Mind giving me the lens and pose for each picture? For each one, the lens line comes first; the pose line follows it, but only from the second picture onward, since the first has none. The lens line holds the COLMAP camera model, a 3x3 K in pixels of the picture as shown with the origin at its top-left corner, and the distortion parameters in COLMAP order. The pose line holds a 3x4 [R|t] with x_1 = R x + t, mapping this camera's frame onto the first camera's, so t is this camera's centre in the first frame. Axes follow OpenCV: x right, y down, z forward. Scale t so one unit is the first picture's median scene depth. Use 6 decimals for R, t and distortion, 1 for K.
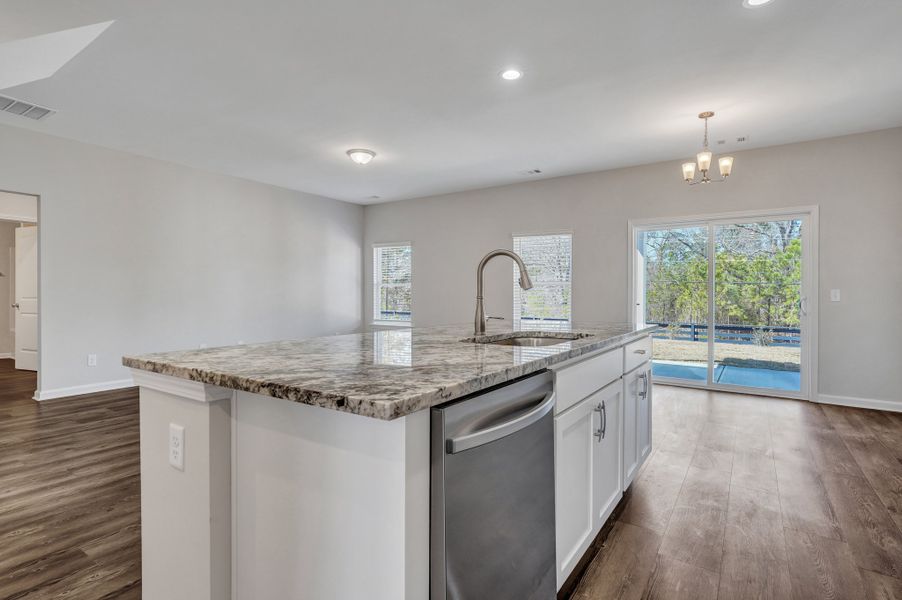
lens RADIAL K [[451.5, 0, 449.9], [0, 451.5, 299.1], [0, 0, 1]] dist [-0.003111, -0.000080]
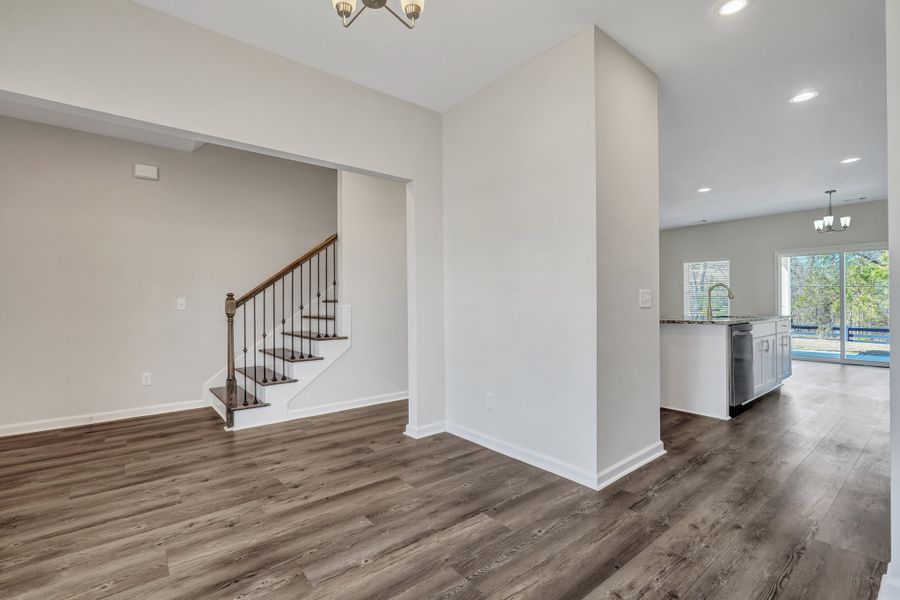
lens RADIAL K [[408.9, 0, 449.7], [0, 408.9, 302.0], [0, 0, 1]] dist [0.003241, 0.000620]
pose [[0.958207, -0.011855, -0.285831, -0.172308], [0.008785, 0.999889, -0.012020, 0.002394], [0.285942, 0.009006, 0.958205, -0.417944]]
